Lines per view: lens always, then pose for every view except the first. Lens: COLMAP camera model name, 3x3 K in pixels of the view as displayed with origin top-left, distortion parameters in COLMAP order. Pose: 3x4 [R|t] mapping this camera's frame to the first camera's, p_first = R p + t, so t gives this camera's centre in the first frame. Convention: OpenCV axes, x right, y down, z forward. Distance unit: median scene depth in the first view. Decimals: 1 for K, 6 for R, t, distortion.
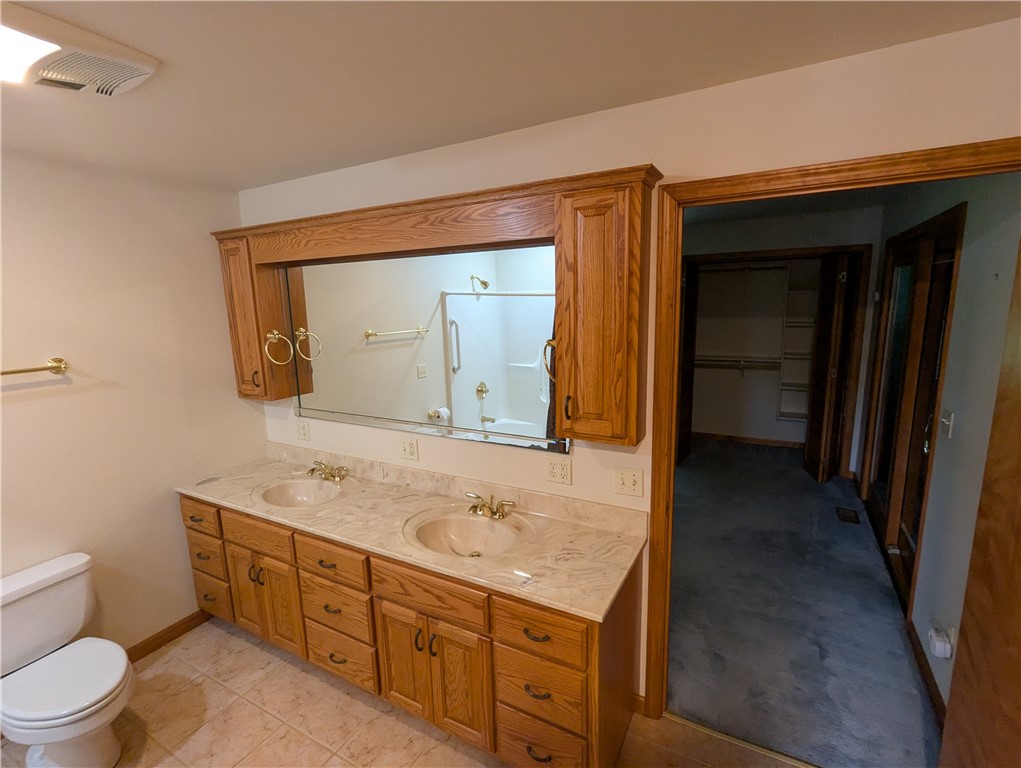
lens RADIAL K [[487.8, 0, 513.4], [0, 487.8, 389.2], [0, 0, 1]] dist [0.004390, 0.000052]
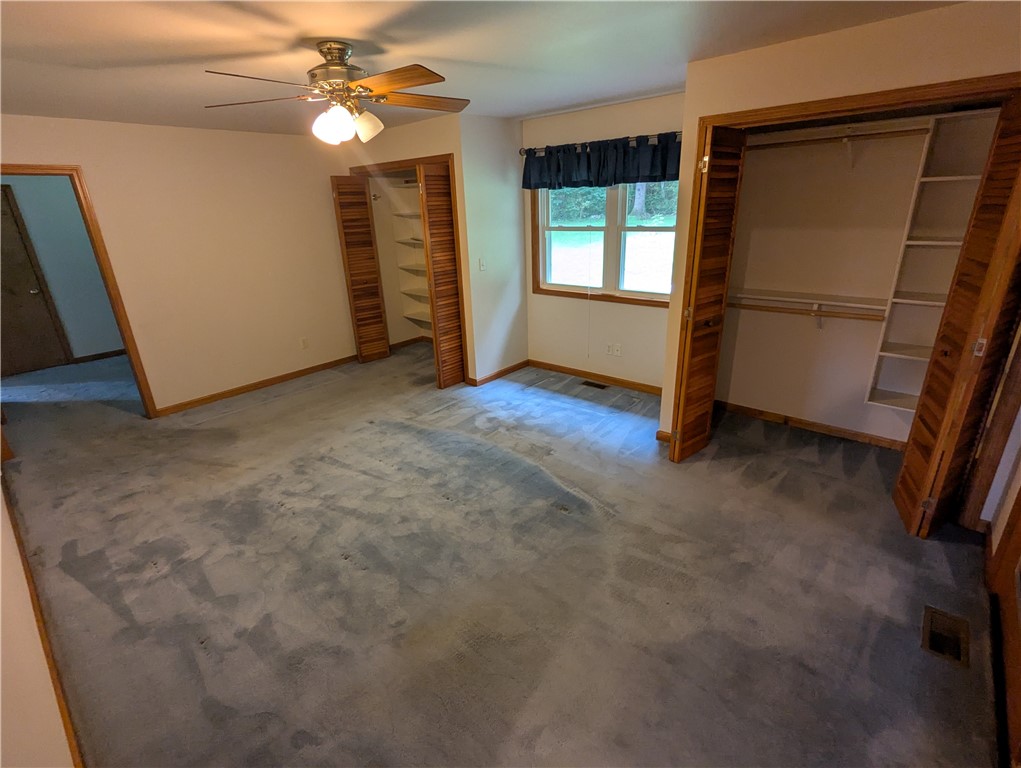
lens RADIAL K [[487.8, 0, 513.7], [0, 487.8, 386.9], [0, 0, 1]] dist [0.004390, 0.000052]
pose [[0.975473, 0.056353, -0.212784, 0.236095], [-0.015401, 0.981778, 0.189406, -0.064714], [0.219580, -0.181484, 0.958566, 0.317401]]
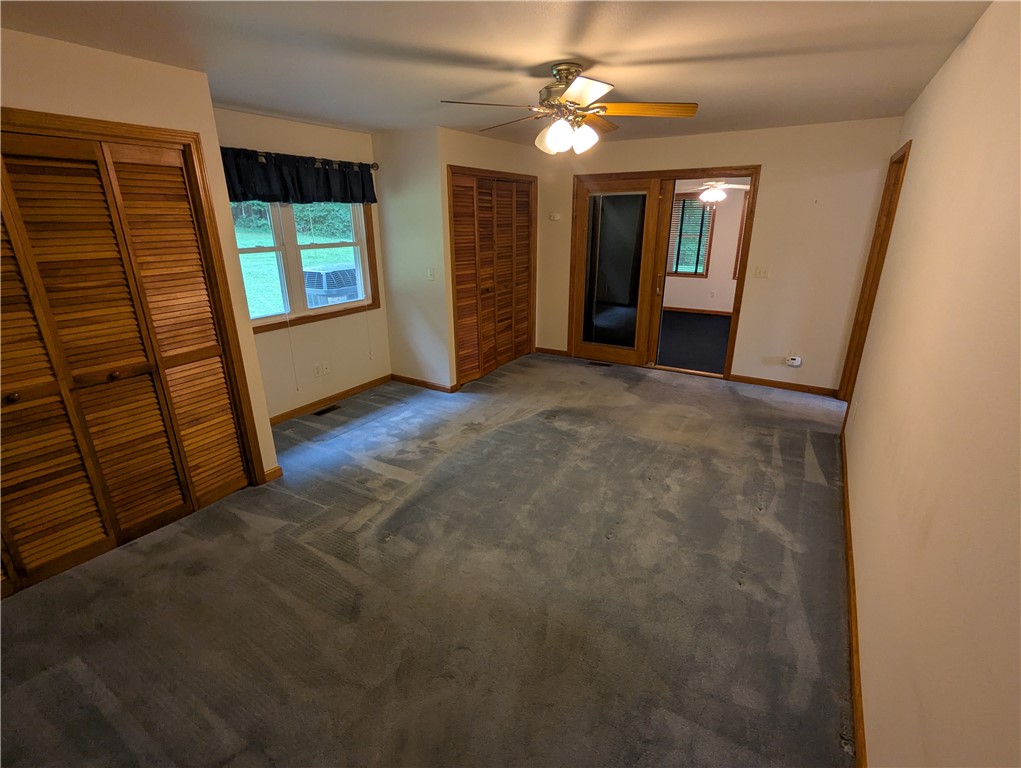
lens RADIAL K [[487.8, 0, 516.9], [0, 487.8, 379.9], [0, 0, 1]] dist [0.004390, 0.000052]
pose [[0.054306, -0.309897, 0.949218, -0.578889], [0.179555, 0.938156, 0.296013, -0.141402], [-0.982248, 0.154362, 0.106591, 0.788881]]
